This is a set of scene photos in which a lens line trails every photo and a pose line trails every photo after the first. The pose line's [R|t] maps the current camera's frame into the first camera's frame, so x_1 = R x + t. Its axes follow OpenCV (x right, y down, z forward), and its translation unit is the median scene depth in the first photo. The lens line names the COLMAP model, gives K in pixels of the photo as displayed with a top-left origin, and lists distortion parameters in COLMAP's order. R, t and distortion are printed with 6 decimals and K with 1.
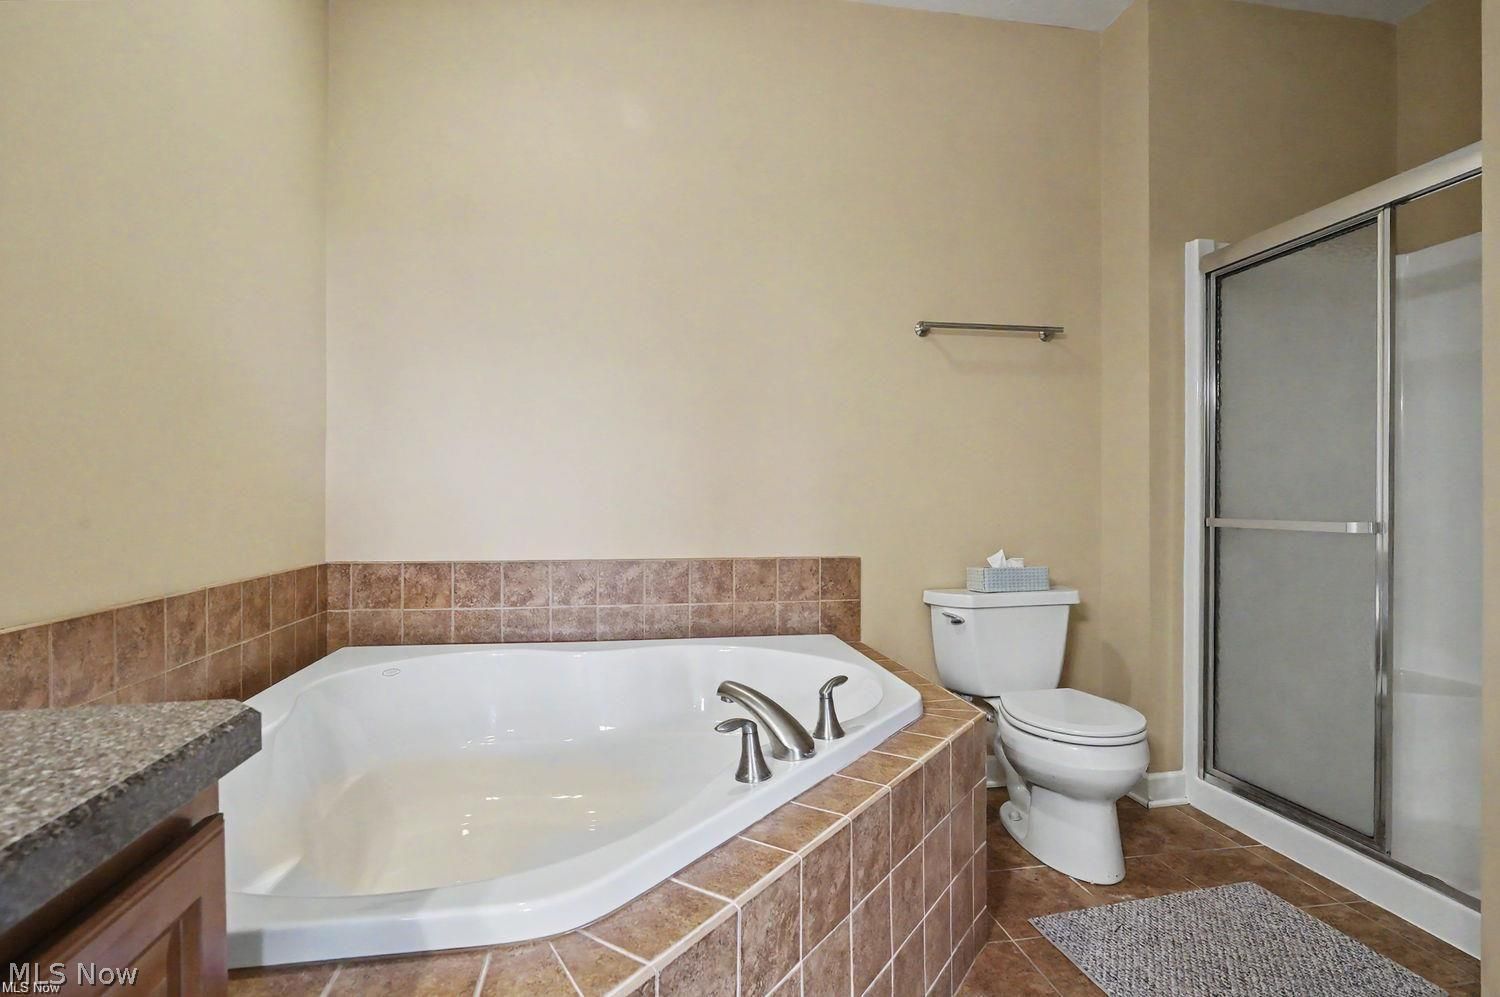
lens RADIAL K [[732.1, 0, 743.0], [0, 732.1, 497.2], [0, 0, 1]] dist [-0.023016, -0.000032]
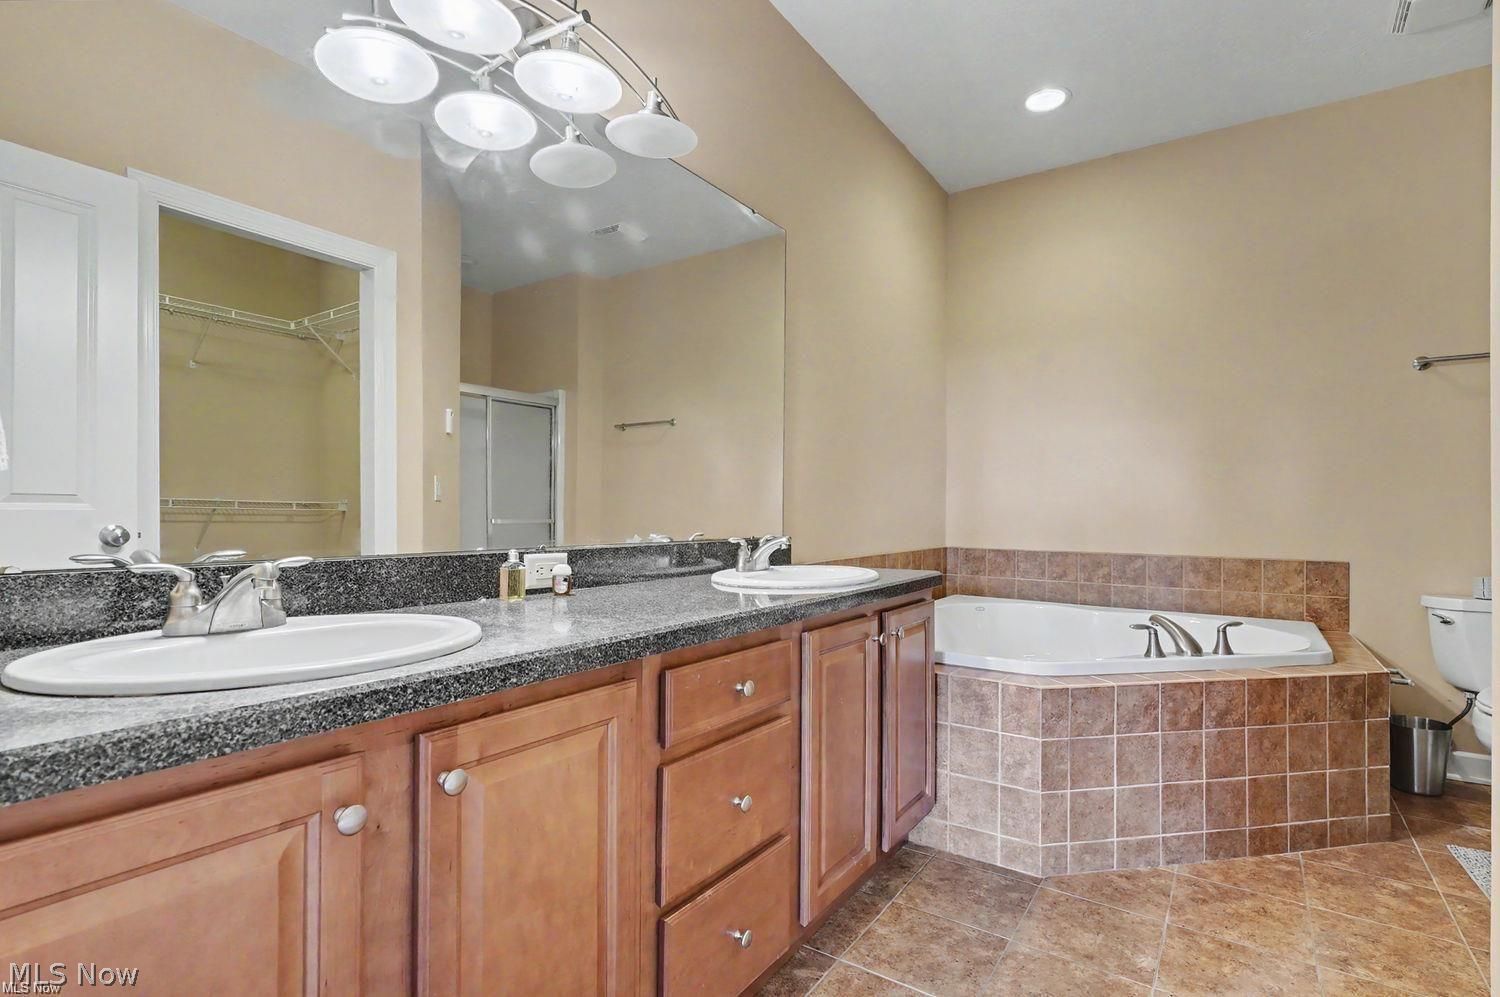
lens RADIAL K [[732.1, 0, 743.0], [0, 732.1, 497.2], [0, 0, 1]] dist [-0.023016, -0.000032]
pose [[0.717736, -0.007722, -0.696272, 0.300615], [-0.003805, 0.999880, -0.015012, -0.003432], [0.696305, 0.013424, 0.717621, -0.600776]]
